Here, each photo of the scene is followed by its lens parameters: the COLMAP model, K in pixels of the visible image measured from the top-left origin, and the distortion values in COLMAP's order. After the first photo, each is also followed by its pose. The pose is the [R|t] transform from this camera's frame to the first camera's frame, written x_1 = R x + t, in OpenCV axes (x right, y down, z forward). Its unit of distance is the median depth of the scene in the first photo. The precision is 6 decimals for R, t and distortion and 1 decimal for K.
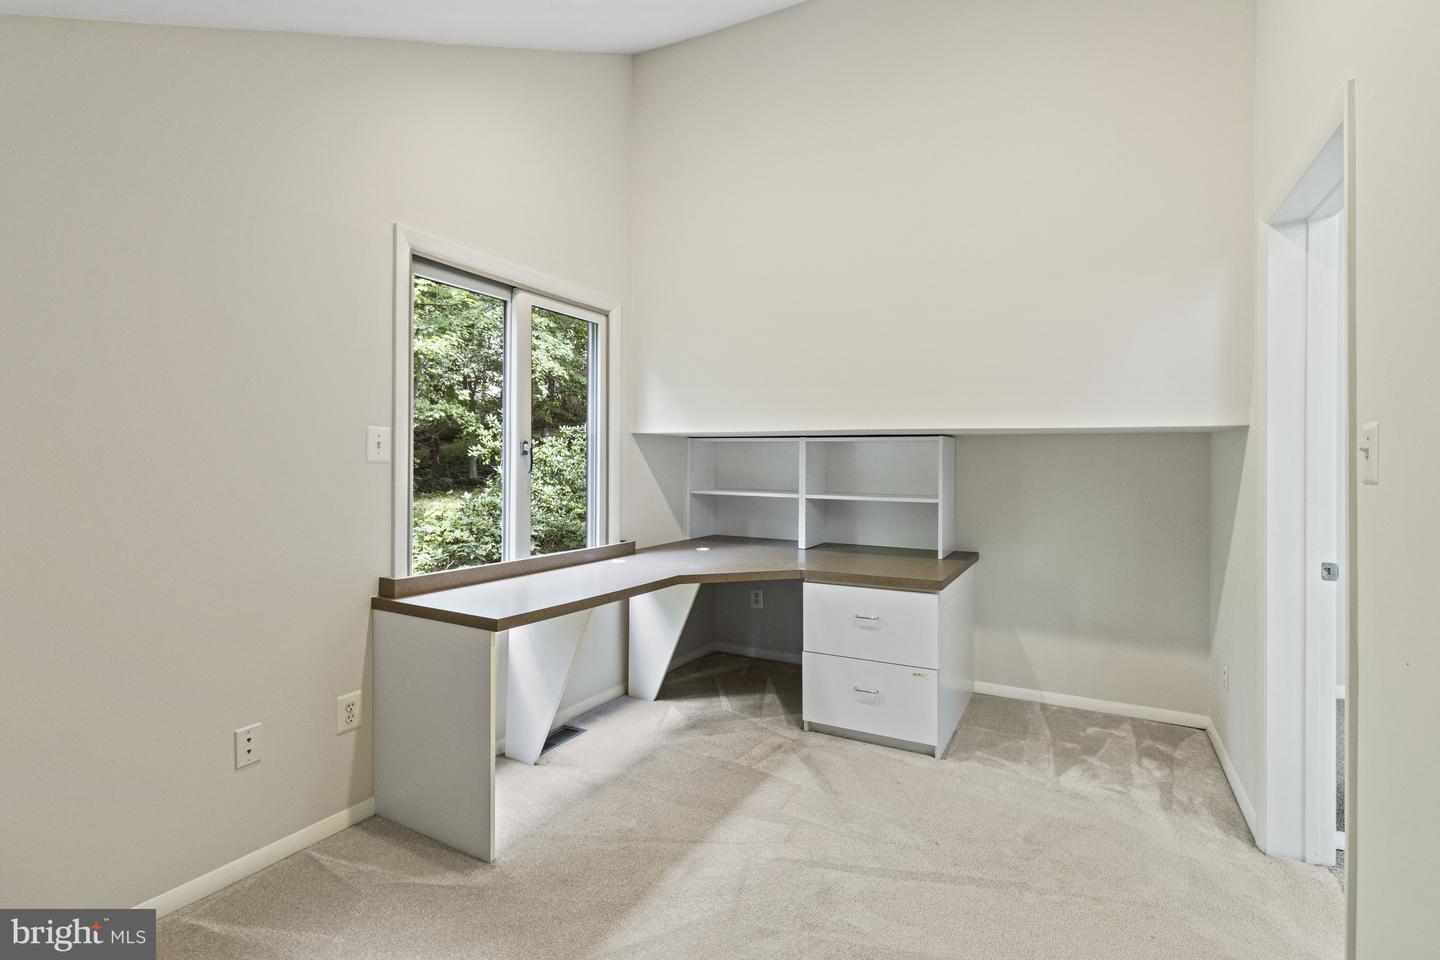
lens RADIAL K [[668.0, 0, 721.7], [0, 668.0, 469.9], [0, 0, 1]] dist [0.003911, 0.001494]
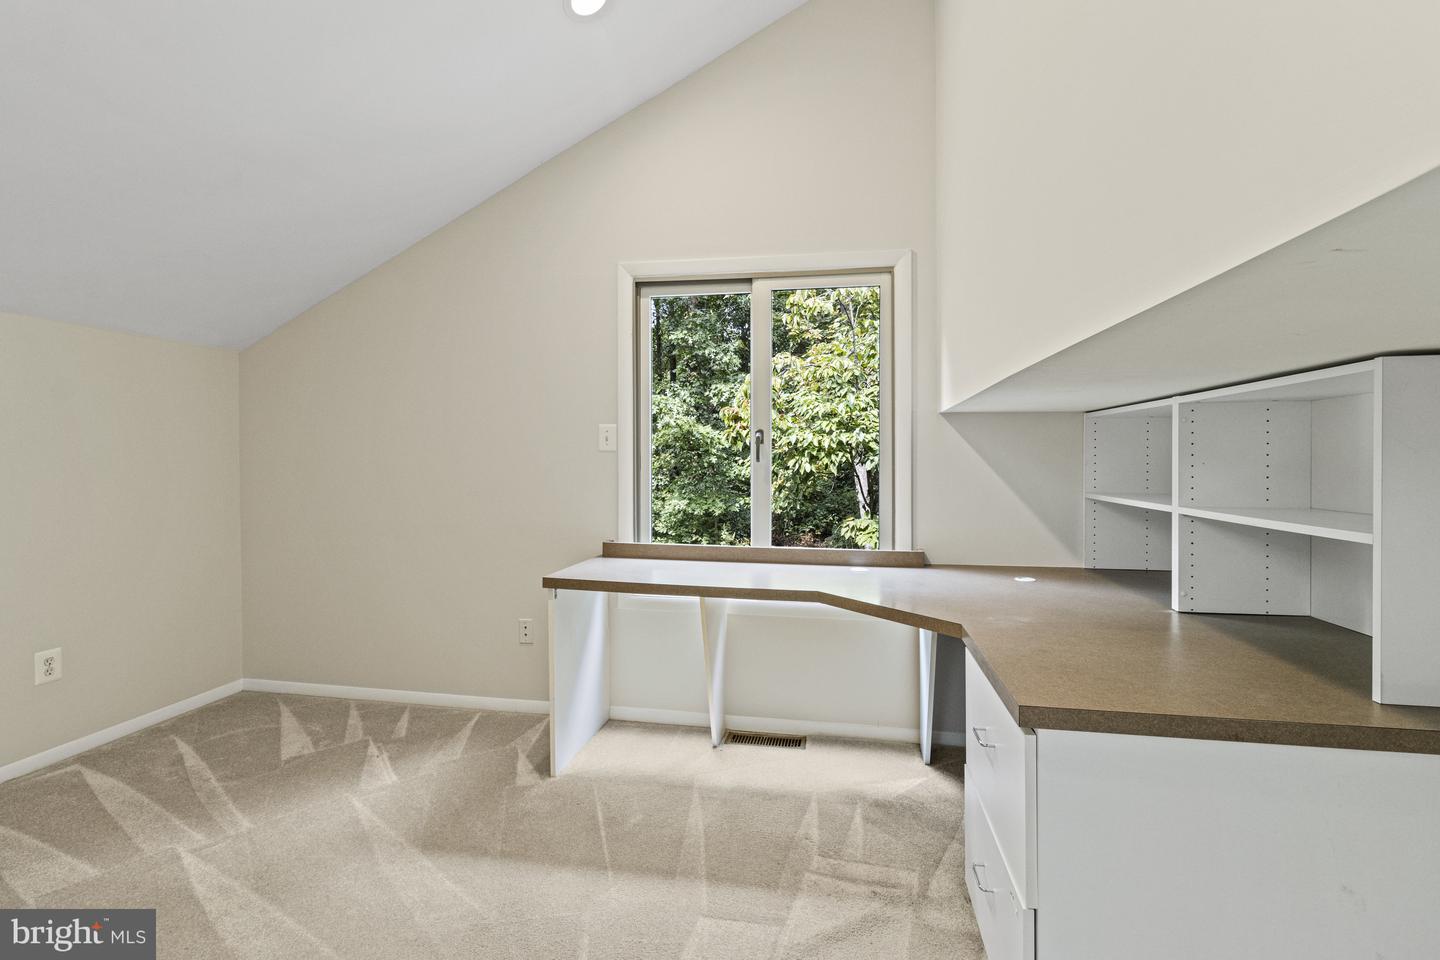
lens RADIAL K [[668.0, 0, 720.3], [0, 668.0, 471.7], [0, 0, 1]] dist [0.003911, 0.001494]
pose [[0.312840, 0.009435, -0.949759, 0.638342], [-0.009584, 0.999931, 0.006777, 0.013573], [0.949757, 0.006983, 0.312909, 0.637565]]
